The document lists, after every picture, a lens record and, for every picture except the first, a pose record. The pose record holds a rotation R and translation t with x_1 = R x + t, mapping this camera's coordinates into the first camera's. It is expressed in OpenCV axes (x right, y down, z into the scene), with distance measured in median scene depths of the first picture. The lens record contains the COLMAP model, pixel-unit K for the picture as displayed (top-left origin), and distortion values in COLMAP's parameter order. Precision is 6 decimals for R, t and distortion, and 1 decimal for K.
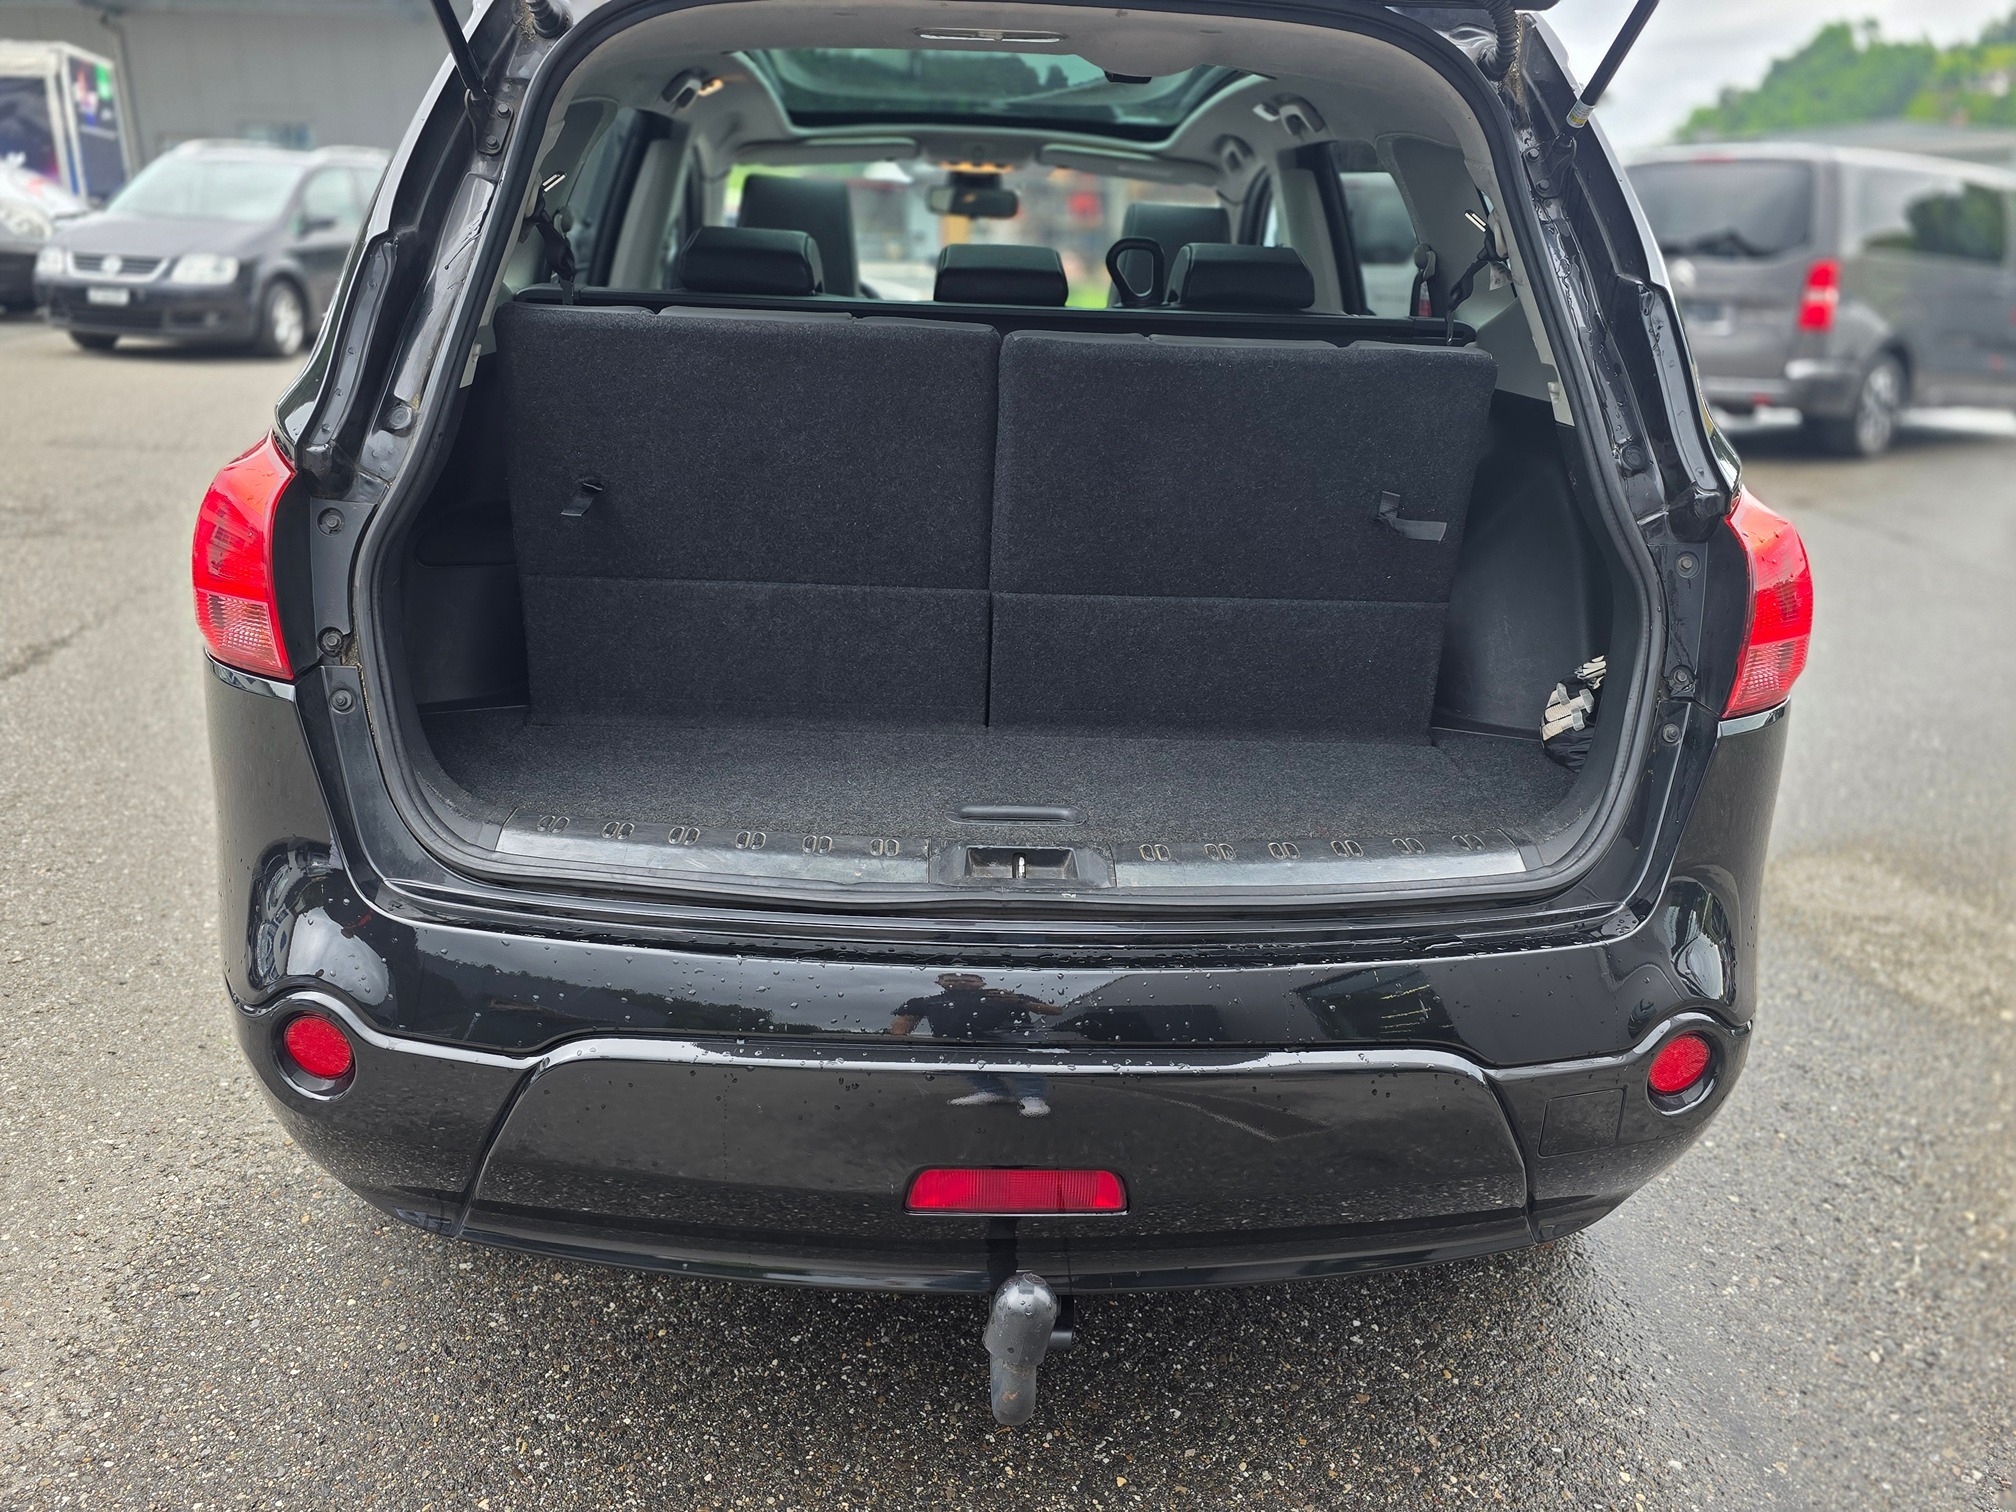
lens RADIAL K [[1535.1, 0, 1008.0], [0, 1535.1, 756.0], [0, 0, 1]] dist [0.052697, -0.043541]
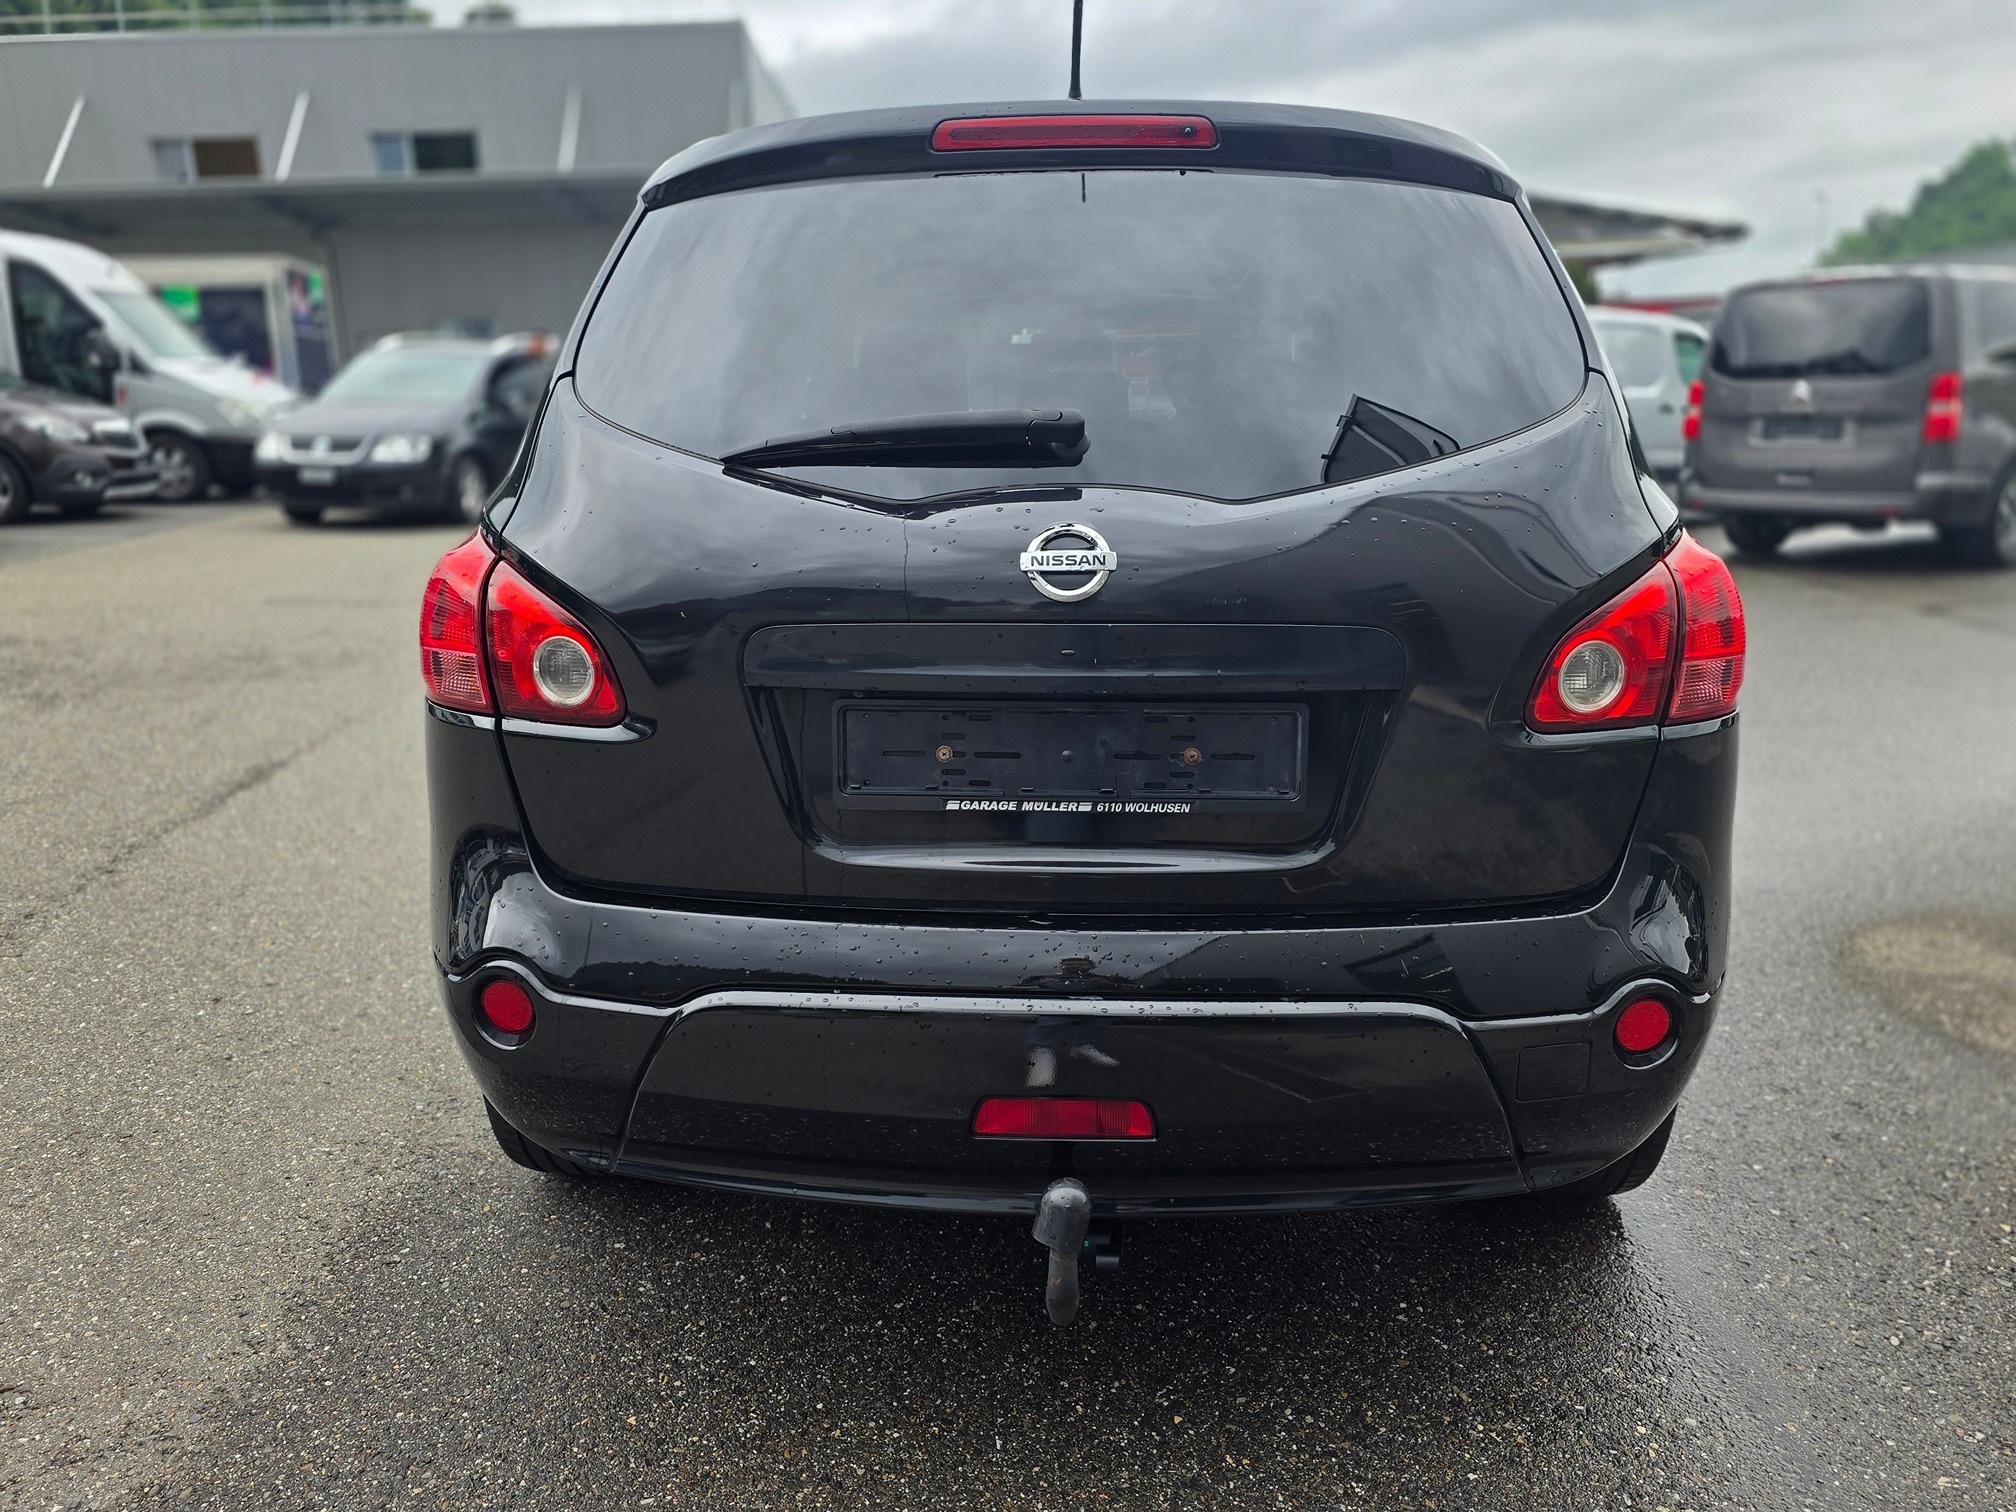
lens RADIAL K [[1520.4, 0, 1008.0], [0, 1520.4, 756.0], [0, 0, 1]] dist [0.053823, -0.043908]
pose [[0.995549, -0.019387, -0.092232, 0.052058], [0.010923, 0.995754, -0.091399, 0.071796], [0.093612, 0.089985, 0.991534, -0.141368]]
